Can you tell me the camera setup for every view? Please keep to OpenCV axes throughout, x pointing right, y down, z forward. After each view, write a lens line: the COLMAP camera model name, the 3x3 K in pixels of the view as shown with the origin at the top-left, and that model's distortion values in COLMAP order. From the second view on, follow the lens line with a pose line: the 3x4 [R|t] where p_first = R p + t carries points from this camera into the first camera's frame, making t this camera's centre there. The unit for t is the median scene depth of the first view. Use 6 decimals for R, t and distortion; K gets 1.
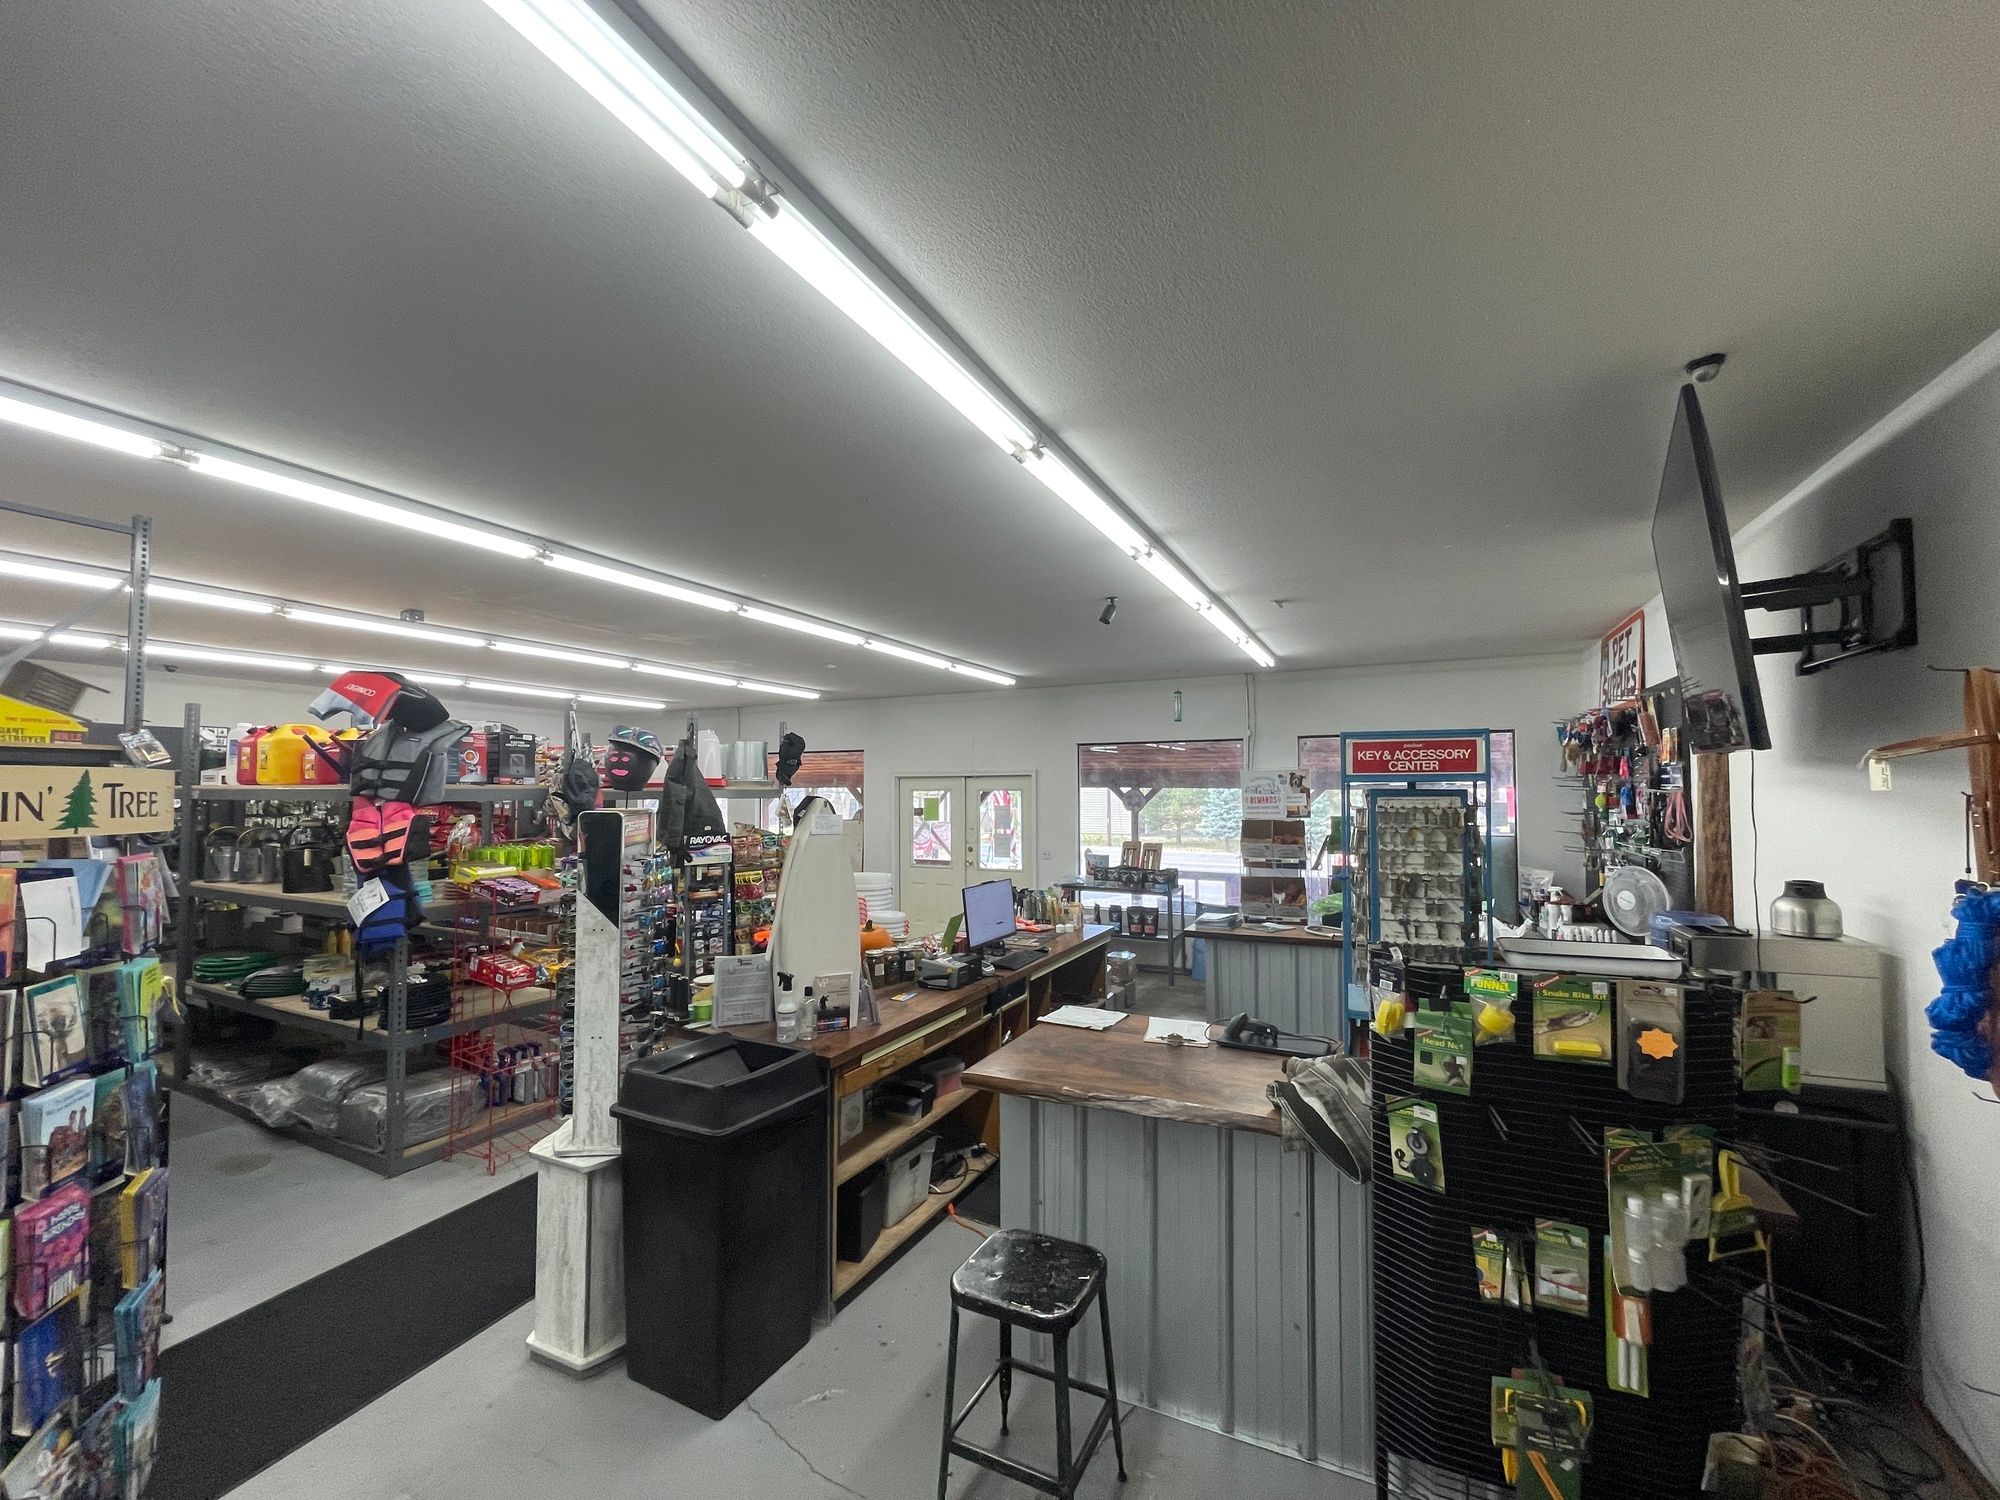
lens RADIAL K [[808.7, 0, 999.3], [0, 808.7, 758.2], [0, 0, 1]] dist [-0.003877, 0.000656]
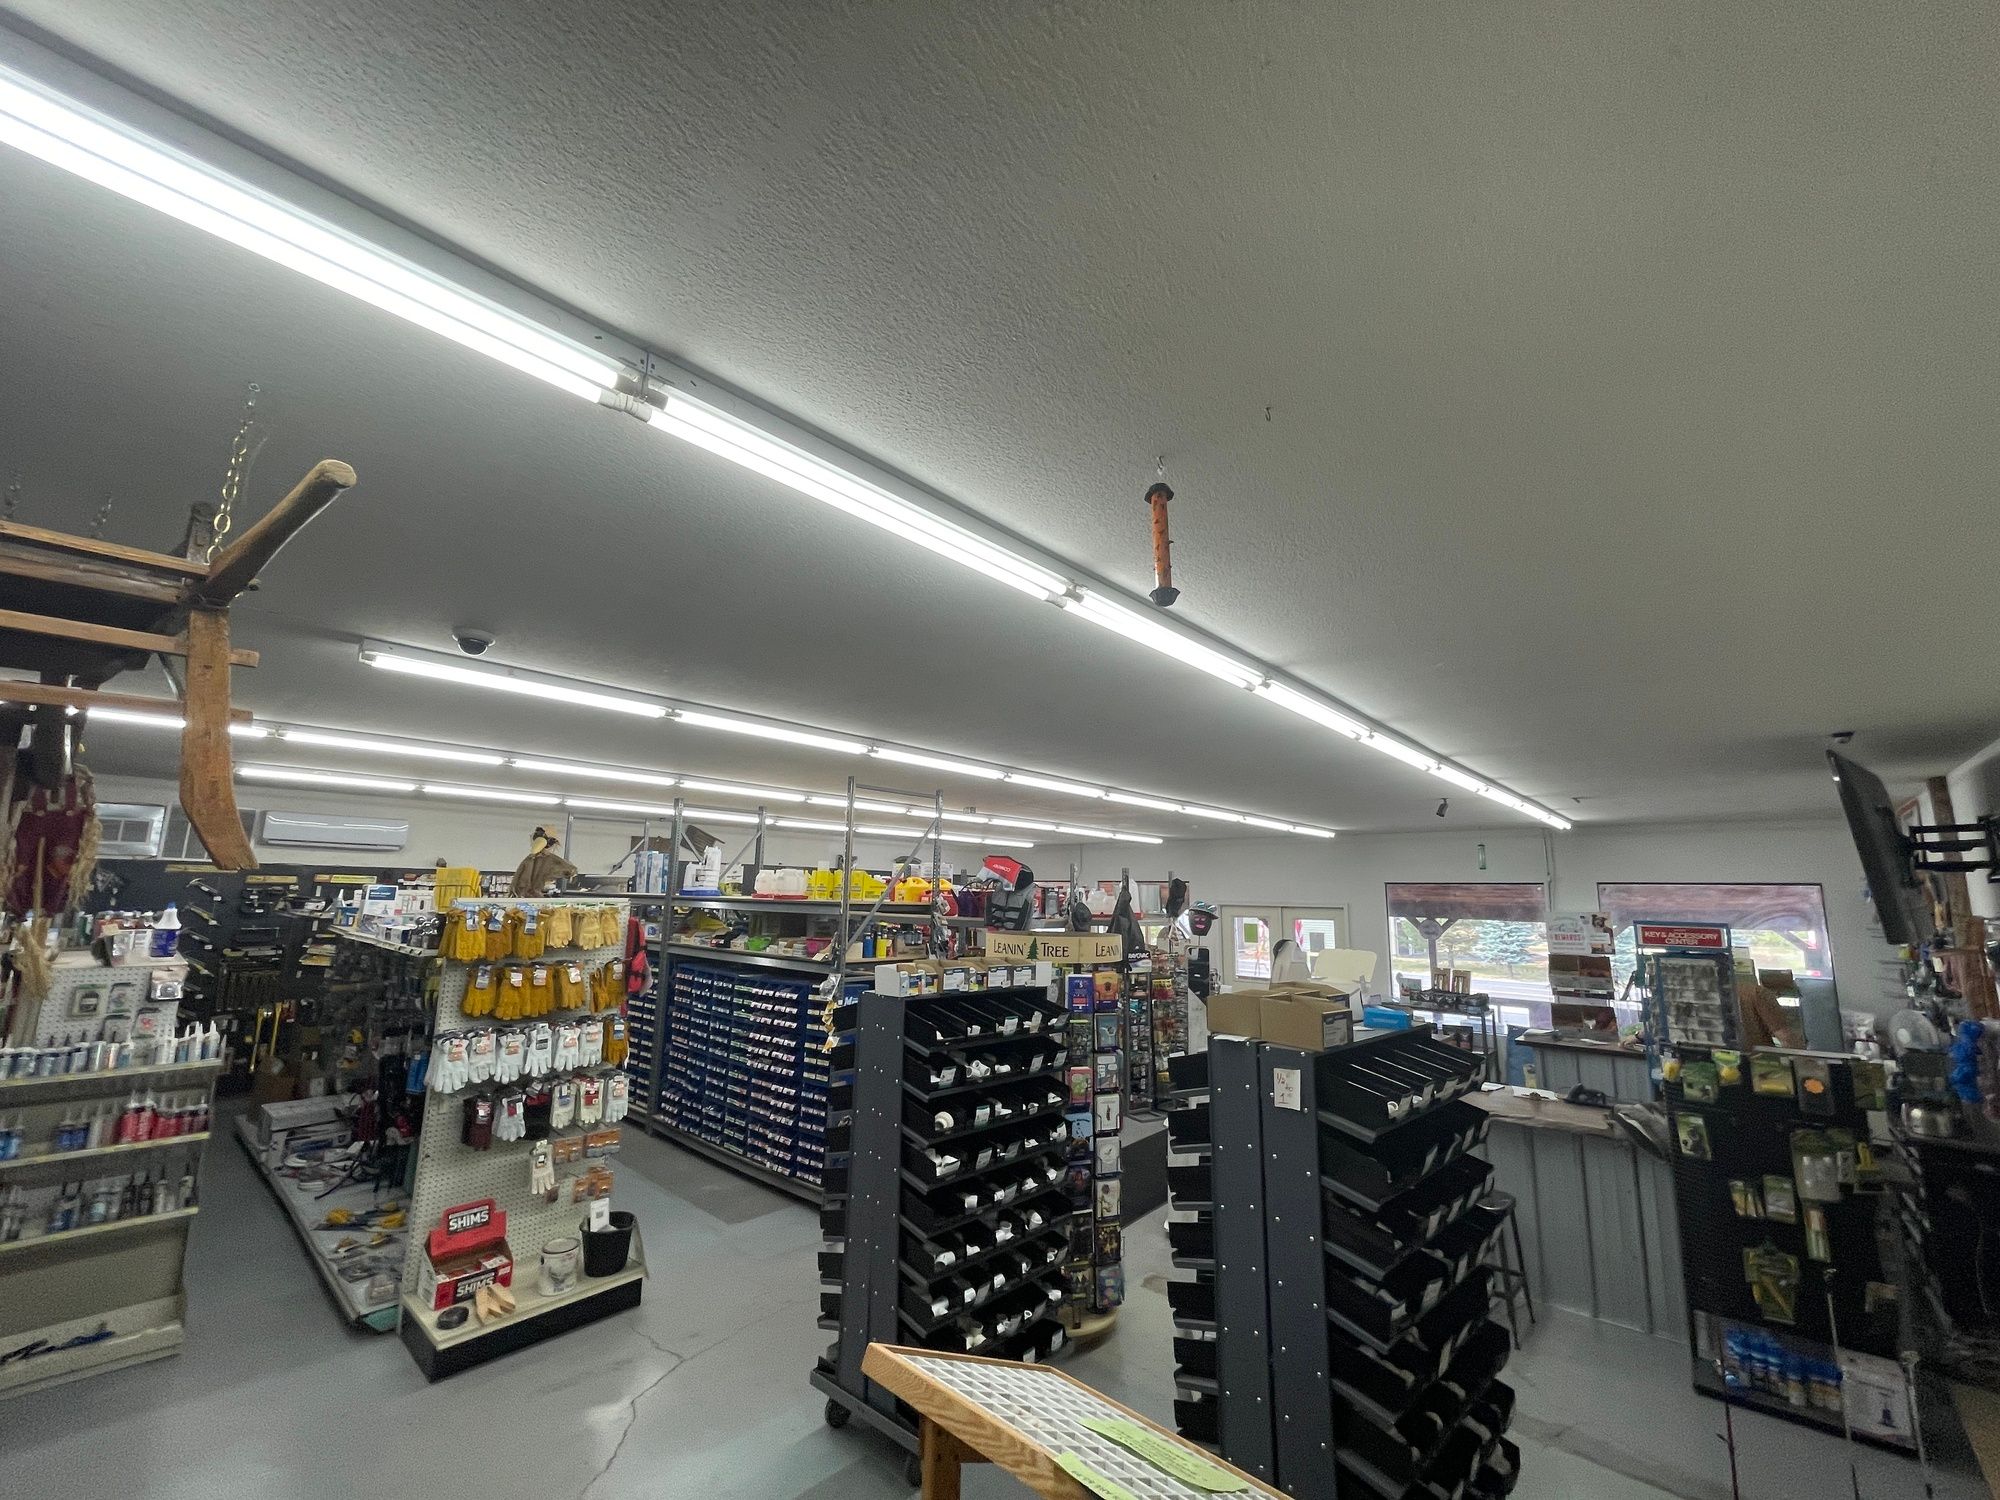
lens RADIAL K [[808.7, 0, 998.5], [0, 808.7, 756.1], [0, 0, 1]] dist [-0.003877, 0.000656]
pose [[0.962874, -0.024235, -0.268860, -0.292326], [-0.011647, 0.991305, -0.131067, -0.091689], [0.269699, 0.129333, 0.954220, -0.746059]]
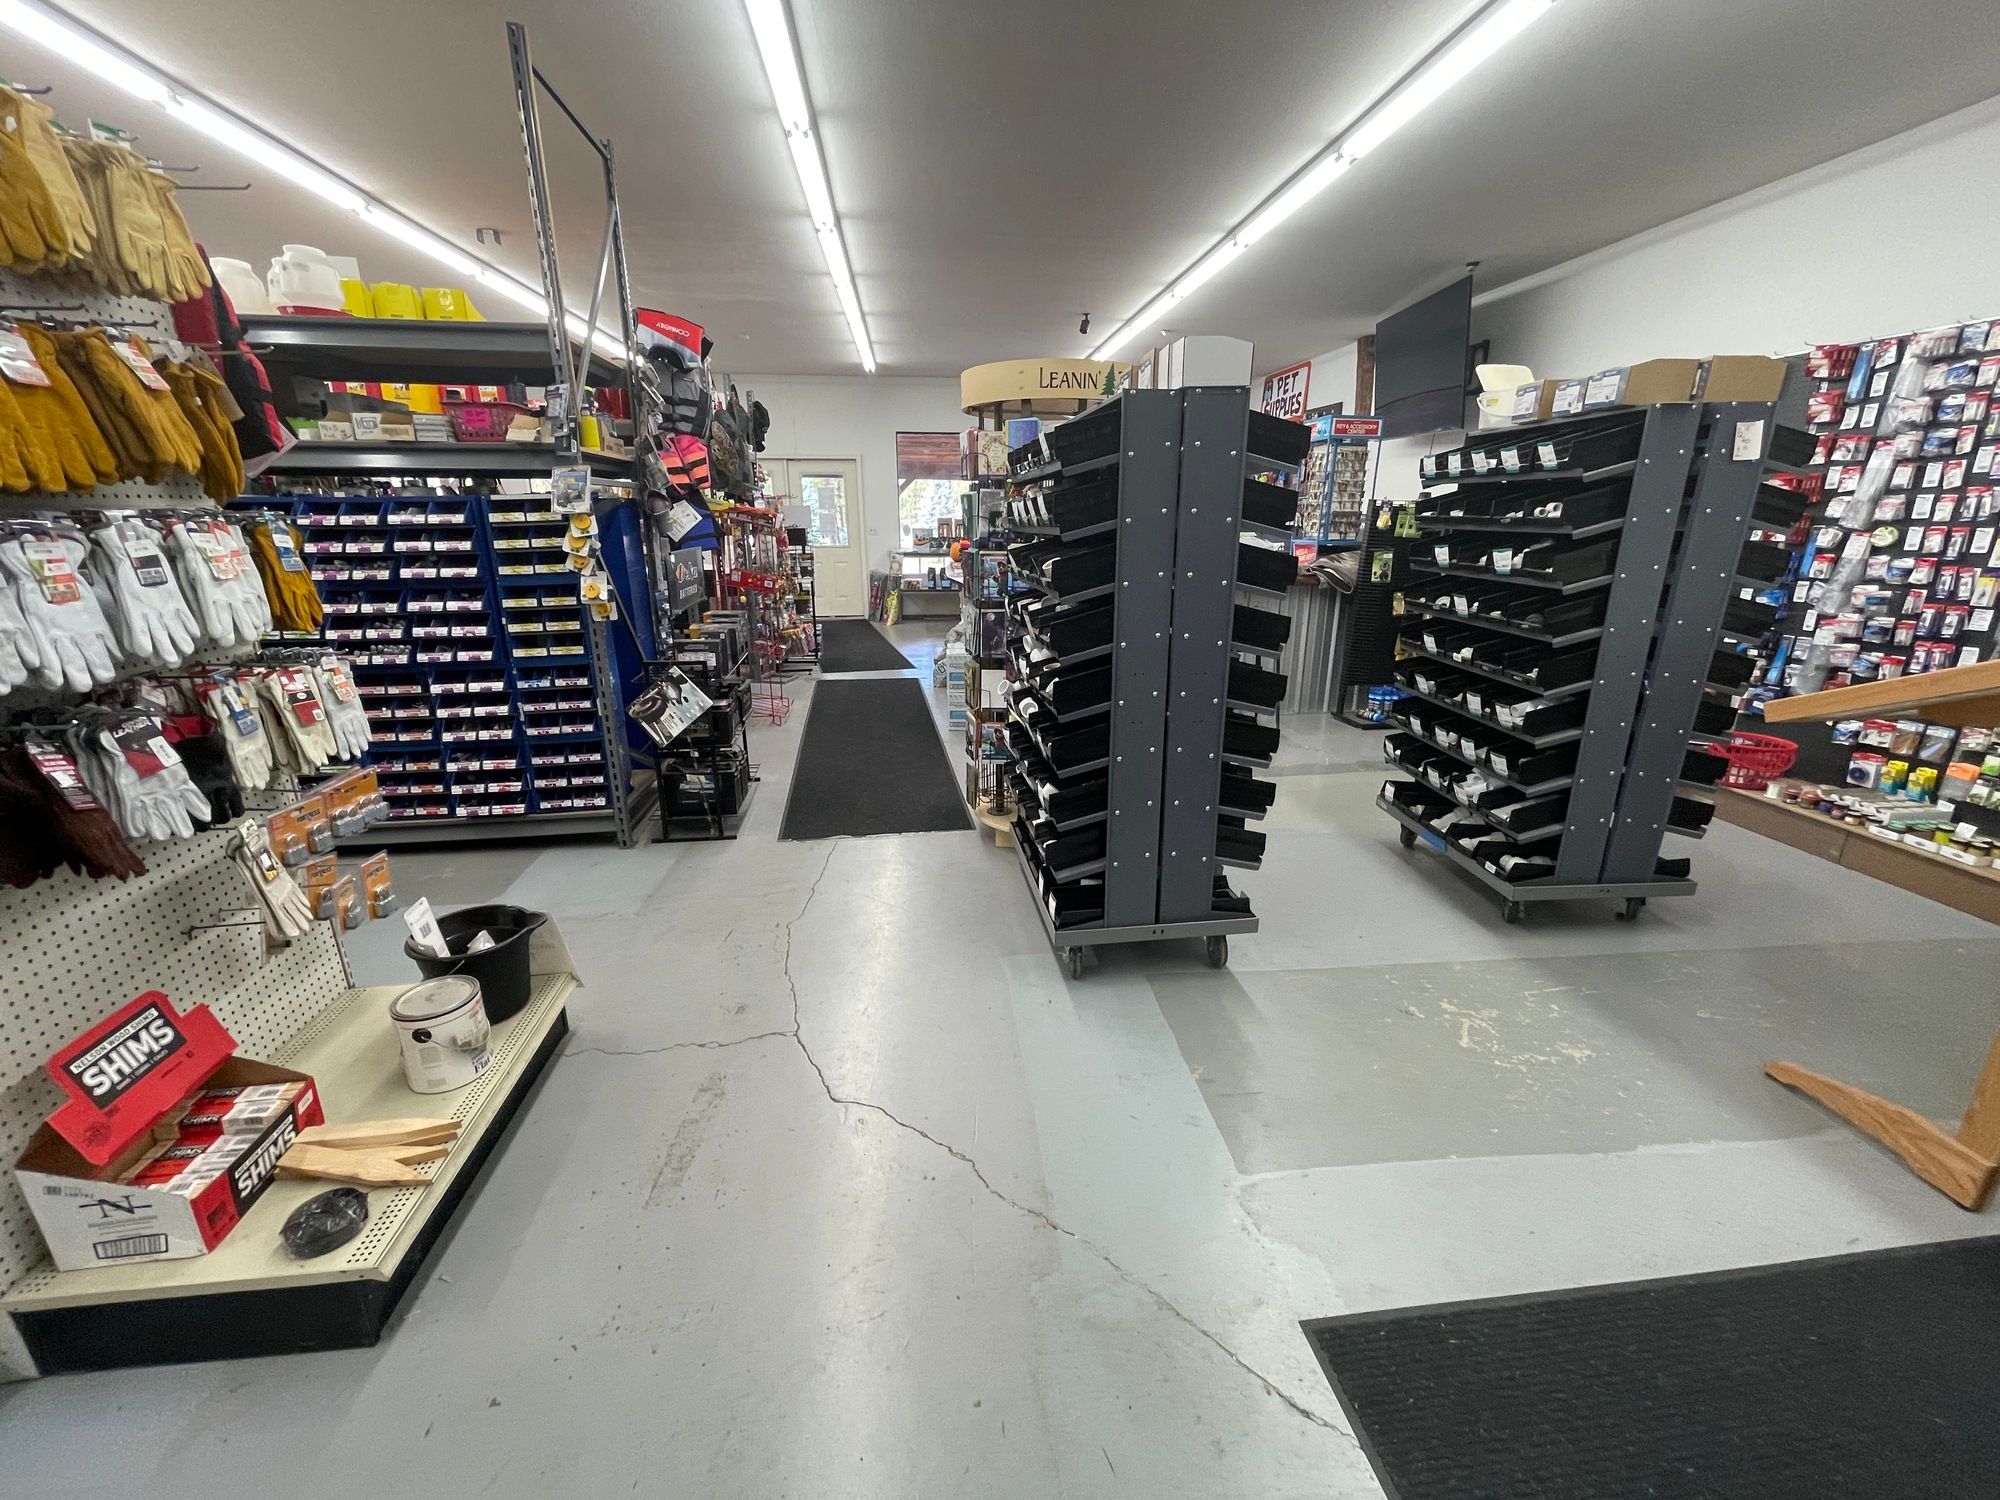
lens RADIAL K [[808.7, 0, 996.7], [0, 808.7, 760.2], [0, 0, 1]] dist [-0.003877, 0.000656]
pose [[0.837499, -0.156537, 0.523537, -1.071353], [-0.025329, 0.945939, 0.323354, 0.111598], [-0.545851, -0.284069, 0.788258, -0.338157]]
